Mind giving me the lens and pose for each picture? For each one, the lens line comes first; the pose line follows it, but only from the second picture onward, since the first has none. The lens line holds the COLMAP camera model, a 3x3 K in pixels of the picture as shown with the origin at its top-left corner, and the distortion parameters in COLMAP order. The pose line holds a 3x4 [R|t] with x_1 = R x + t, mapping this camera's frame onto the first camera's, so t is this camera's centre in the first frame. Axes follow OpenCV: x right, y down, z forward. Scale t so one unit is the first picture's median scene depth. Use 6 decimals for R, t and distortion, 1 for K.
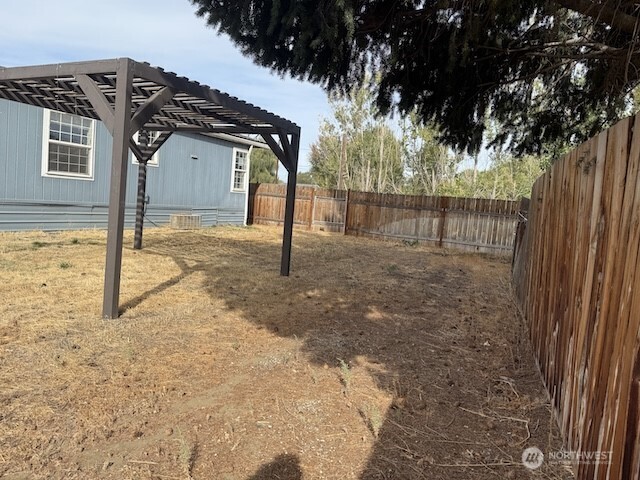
lens RADIAL K [[449.7, 0, 321.7], [0, 449.7, 236.7], [0, 0, 1]] dist [0.058668, -0.081933]
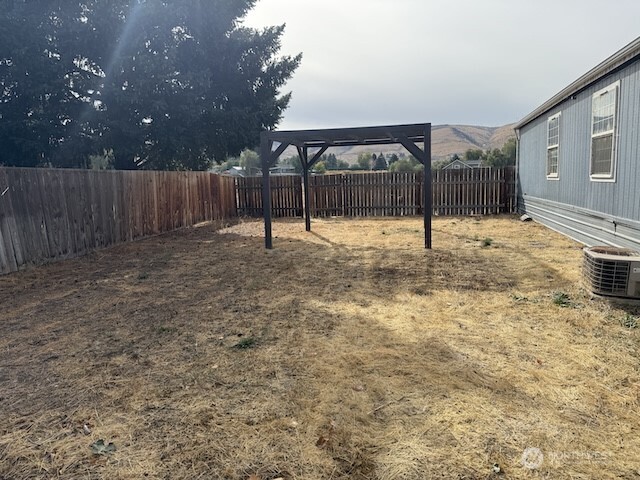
lens RADIAL K [[449.7, 0, 319.5], [0, 449.7, 239.3], [0, 0, 1]] dist [0.058668, -0.081933]
pose [[-0.973023, -0.036913, -0.227735, 0.070340], [-0.082391, 0.977622, 0.193564, -0.210073], [0.215494, 0.207106, -0.954290, 2.397972]]
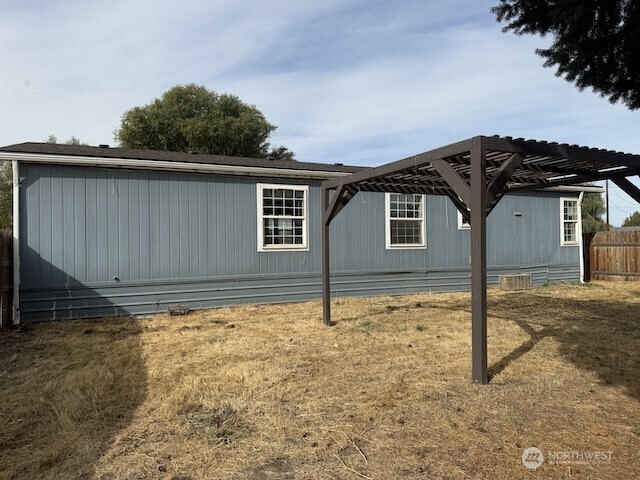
lens RADIAL K [[449.7, 0, 314.0], [0, 449.7, 237.7], [0, 0, 1]] dist [0.058668, -0.081933]
pose [[0.778905, -0.109338, -0.617538, -0.052955], [0.028931, 0.989901, -0.138775, -0.008471], [0.626475, 0.090227, 0.774202, -0.034458]]
